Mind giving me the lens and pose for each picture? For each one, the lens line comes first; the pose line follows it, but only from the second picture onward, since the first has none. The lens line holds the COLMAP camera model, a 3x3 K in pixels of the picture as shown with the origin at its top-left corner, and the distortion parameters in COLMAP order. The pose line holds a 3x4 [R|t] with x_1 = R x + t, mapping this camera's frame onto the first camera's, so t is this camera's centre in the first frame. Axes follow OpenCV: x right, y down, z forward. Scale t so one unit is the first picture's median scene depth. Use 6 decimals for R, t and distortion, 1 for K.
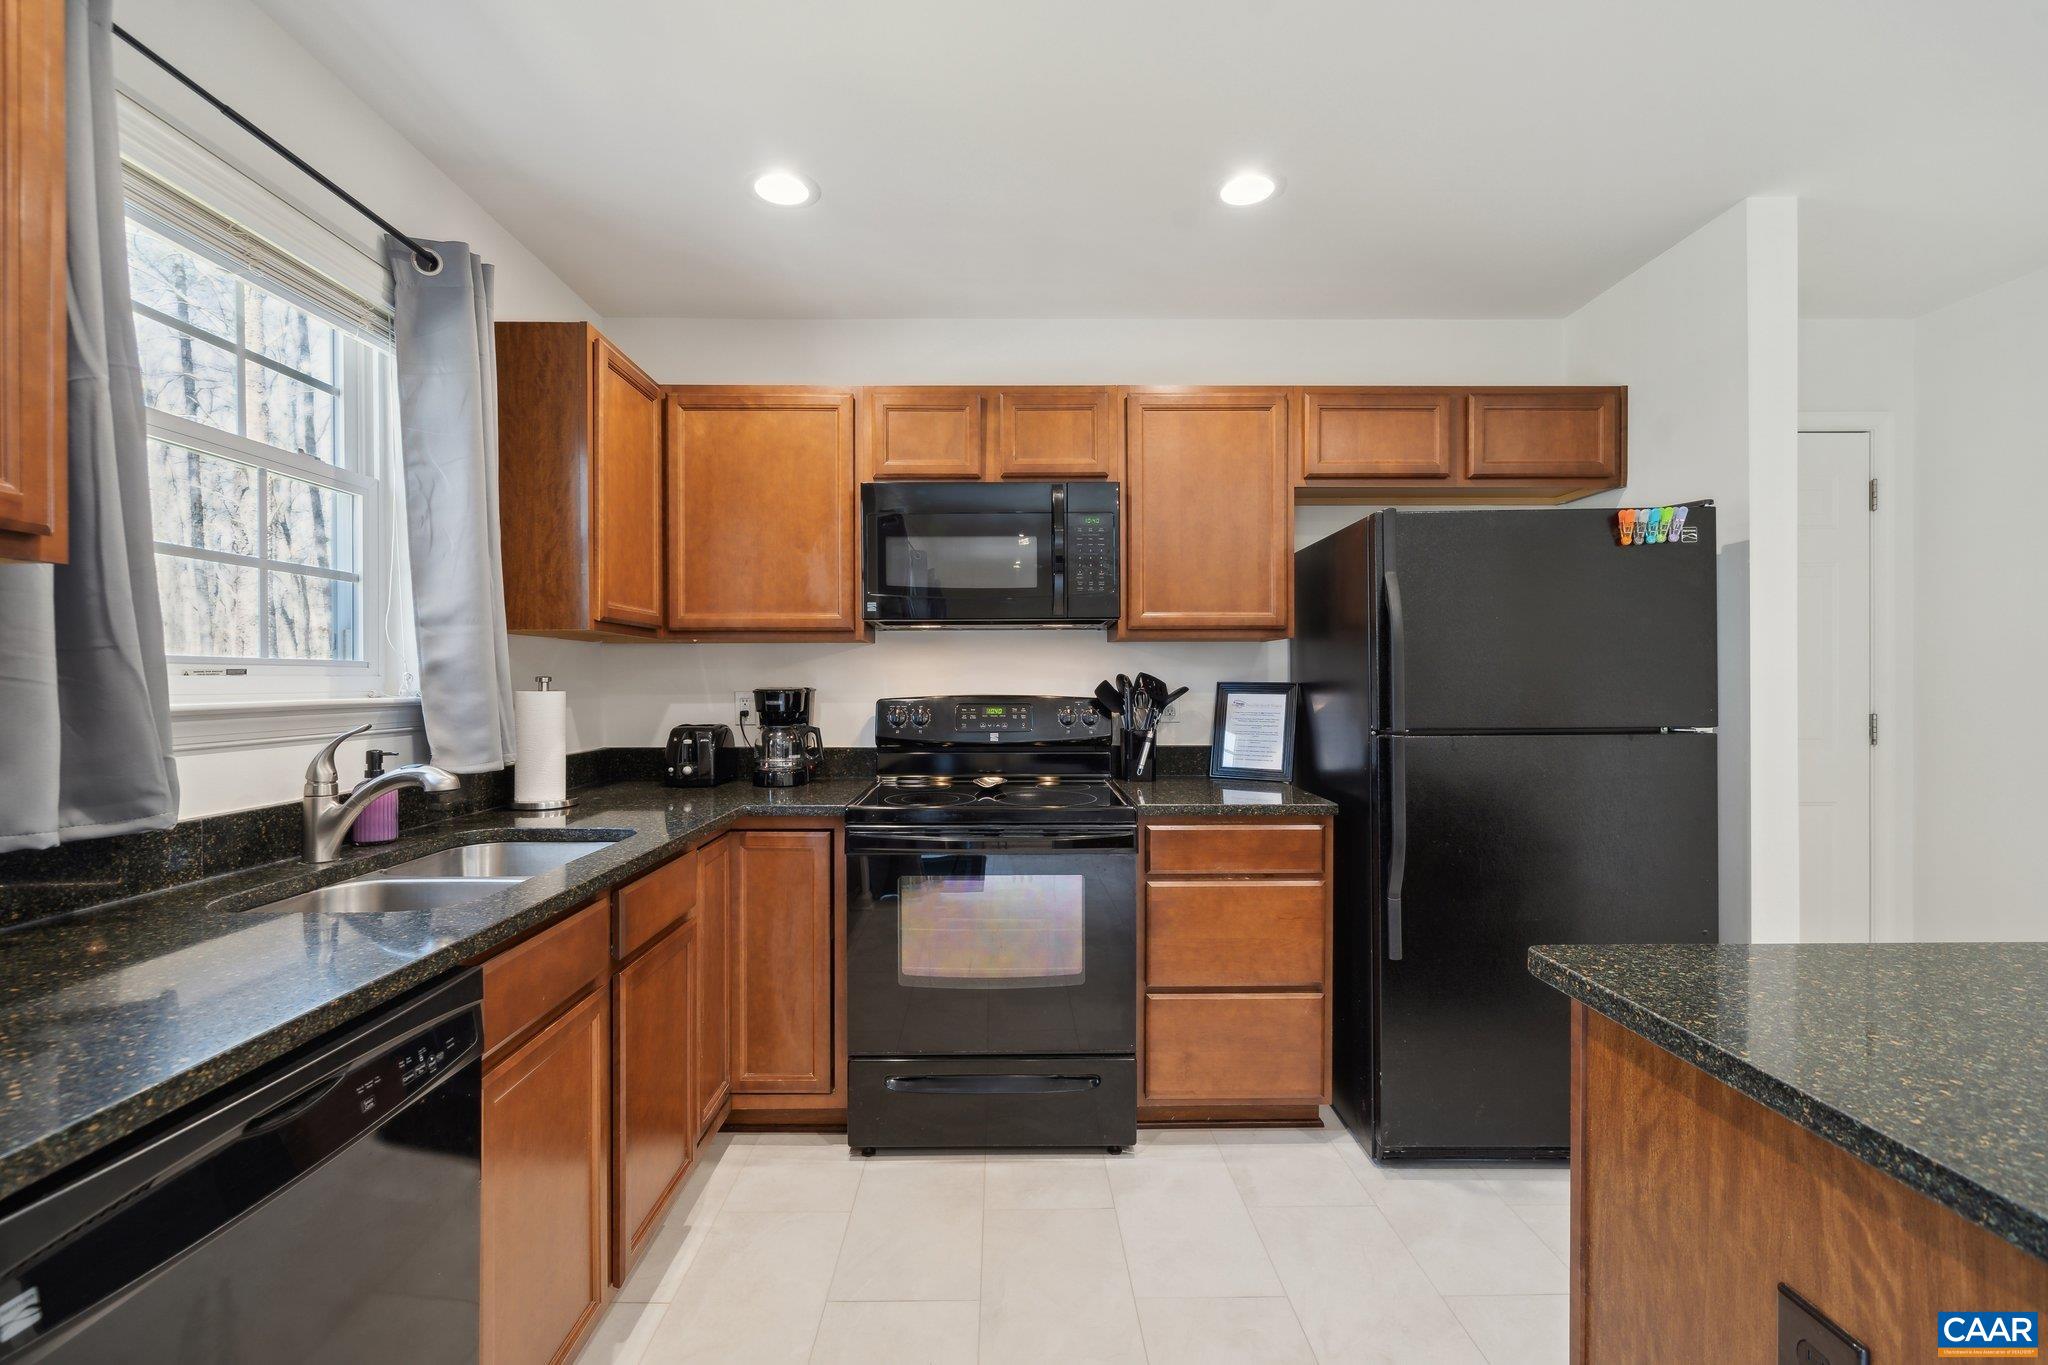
lens RADIAL K [[905.4, 0, 1017.1], [0, 905.4, 673.9], [0, 0, 1]] dist [0.000291, 0.000061]
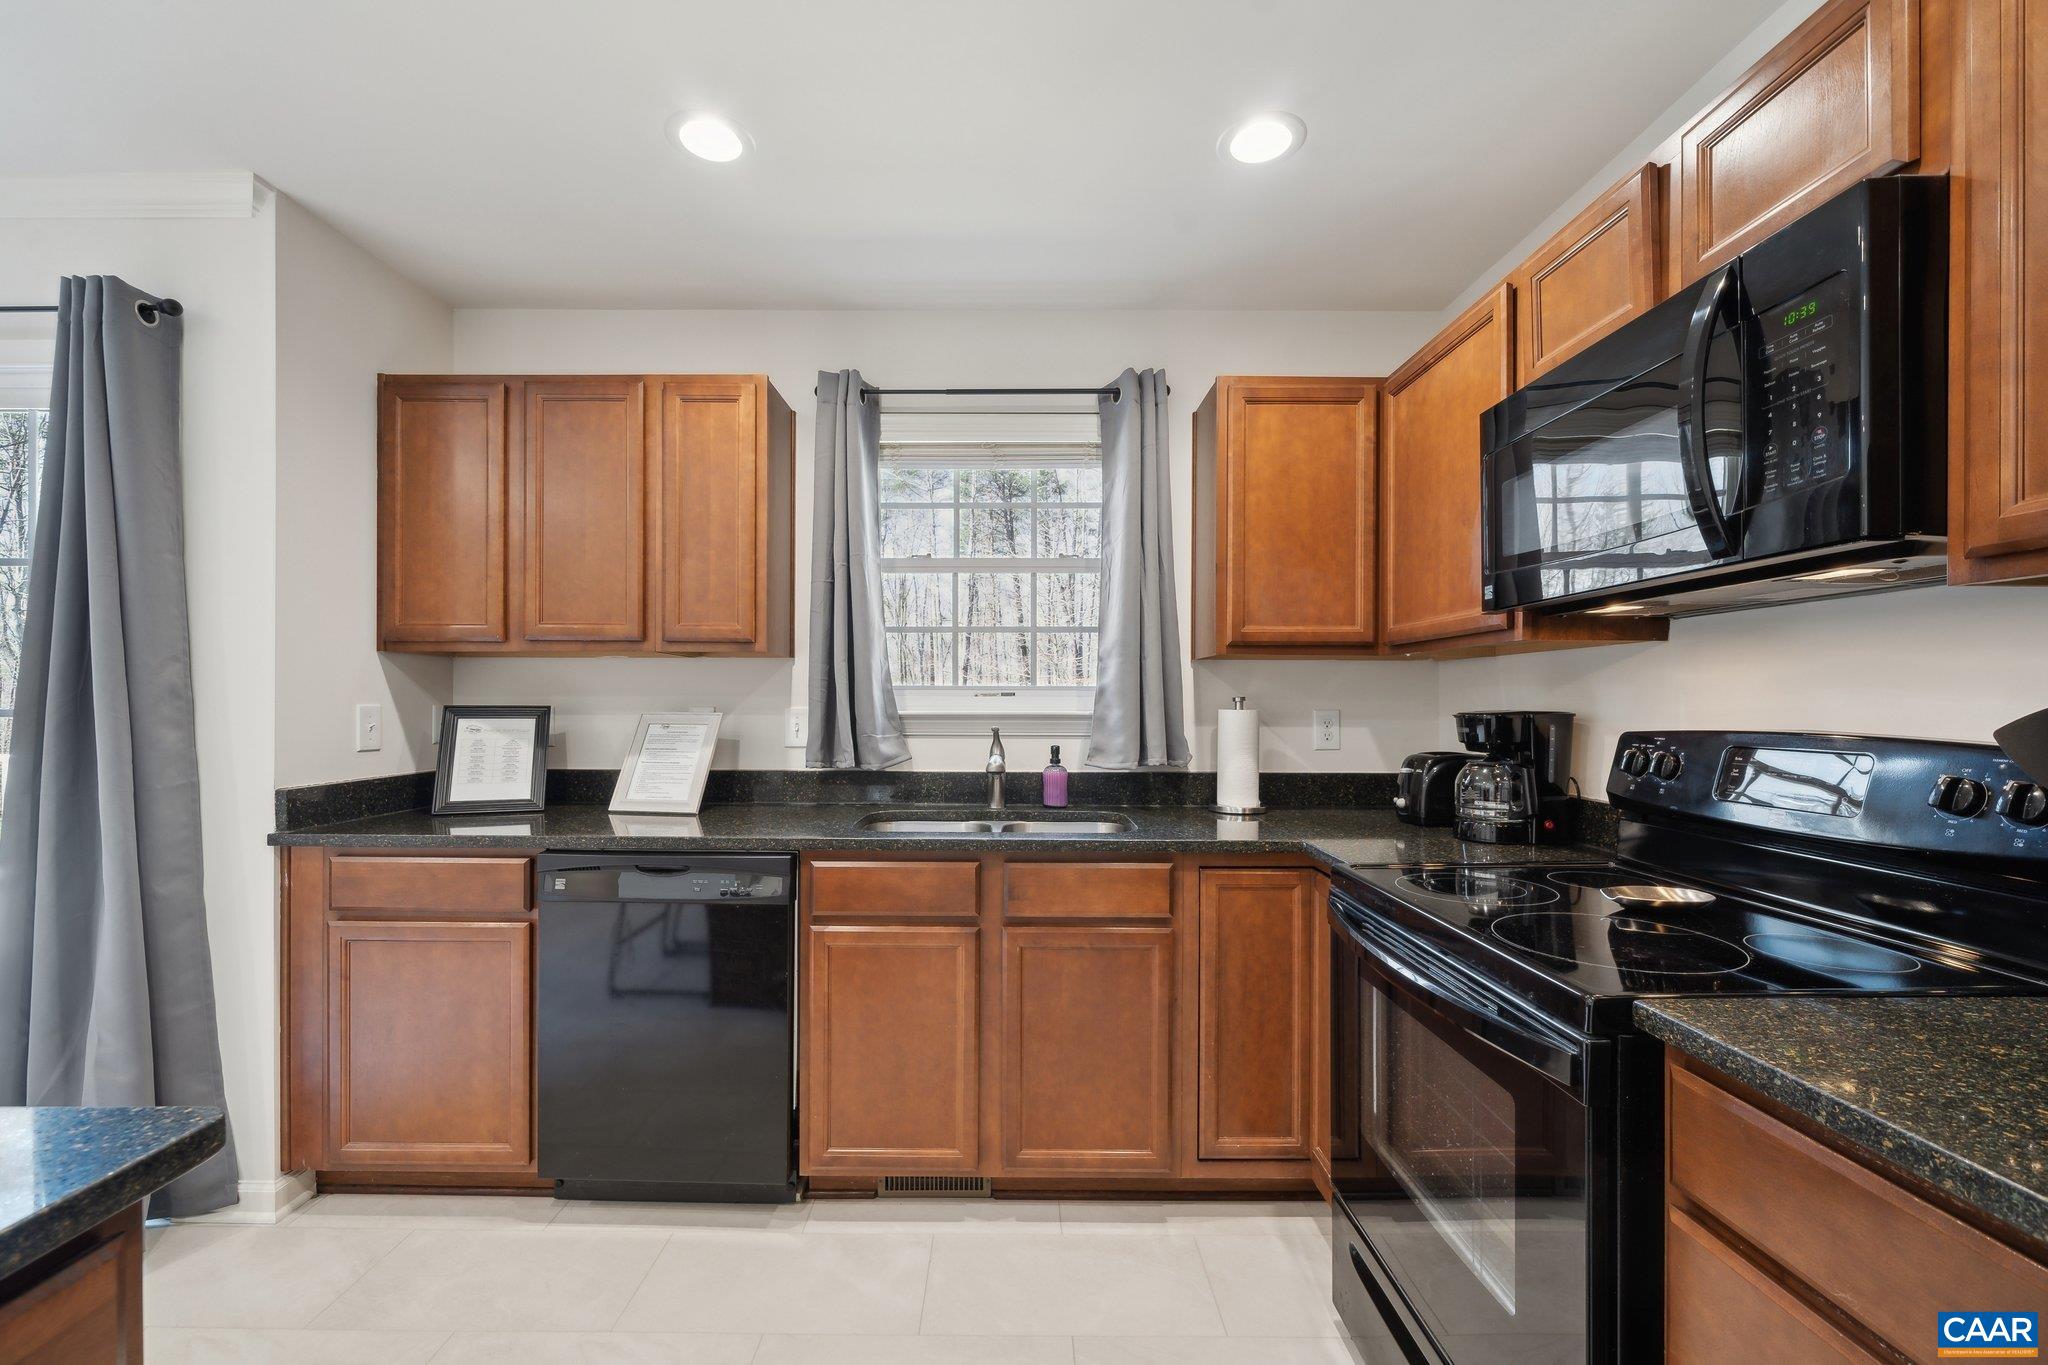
lens RADIAL K [[868.9, 0, 1022.2], [0, 868.9, 696.1], [0, 0, 1]] dist [0.001736, 0.000417]
pose [[-0.028432, -0.002757, -0.999592, 0.493214], [0.004522, 0.999986, -0.002886, 0.003876], [0.999586, -0.004602, -0.028419, 0.659688]]
